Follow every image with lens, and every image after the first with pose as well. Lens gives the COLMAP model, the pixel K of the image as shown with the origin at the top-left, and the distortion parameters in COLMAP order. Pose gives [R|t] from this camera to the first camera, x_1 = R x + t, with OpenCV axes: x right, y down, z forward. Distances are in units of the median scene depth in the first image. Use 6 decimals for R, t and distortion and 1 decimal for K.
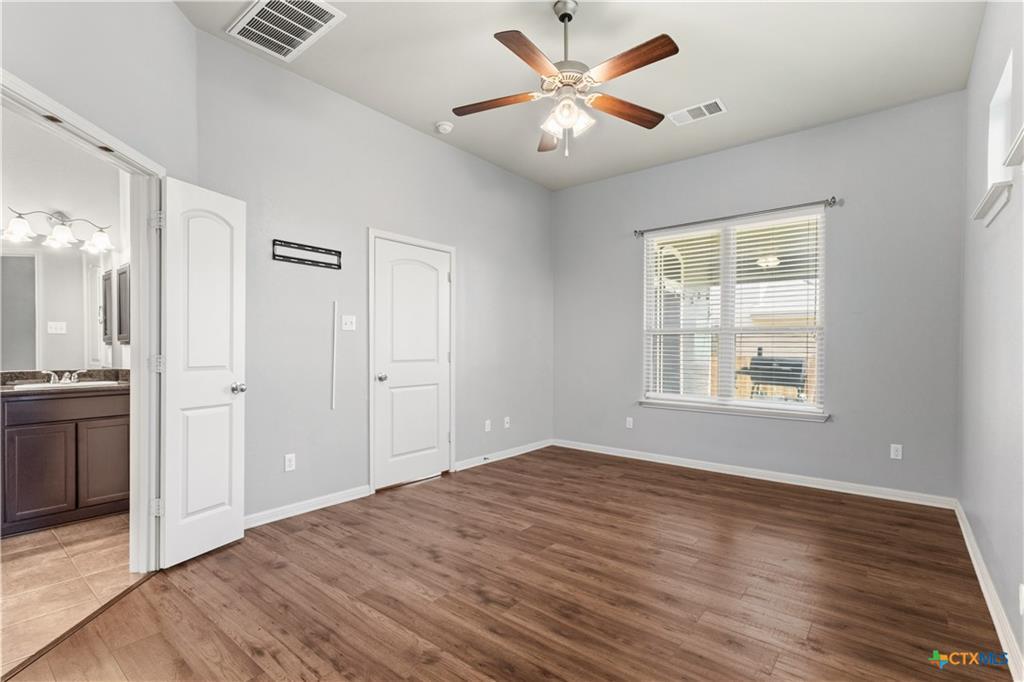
lens RADIAL K [[471.5, 0, 512.4], [0, 471.5, 346.0], [0, 0, 1]] dist [0.000818, 0.000020]
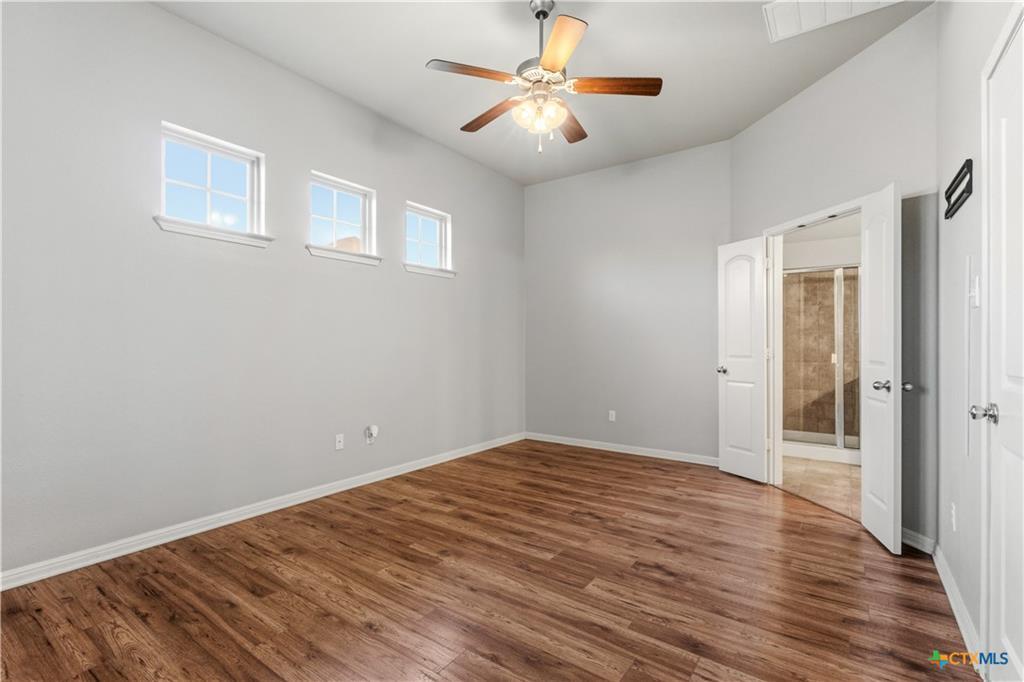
lens RADIAL K [[471.5, 0, 512.4], [0, 471.5, 346.0], [0, 0, 1]] dist [0.000818, 0.000020]
pose [[-0.997878, -0.007741, -0.064649, 0.236152], [-0.007578, 0.999967, -0.002779, 0.017840], [0.064668, -0.002283, -0.997904, 2.005202]]
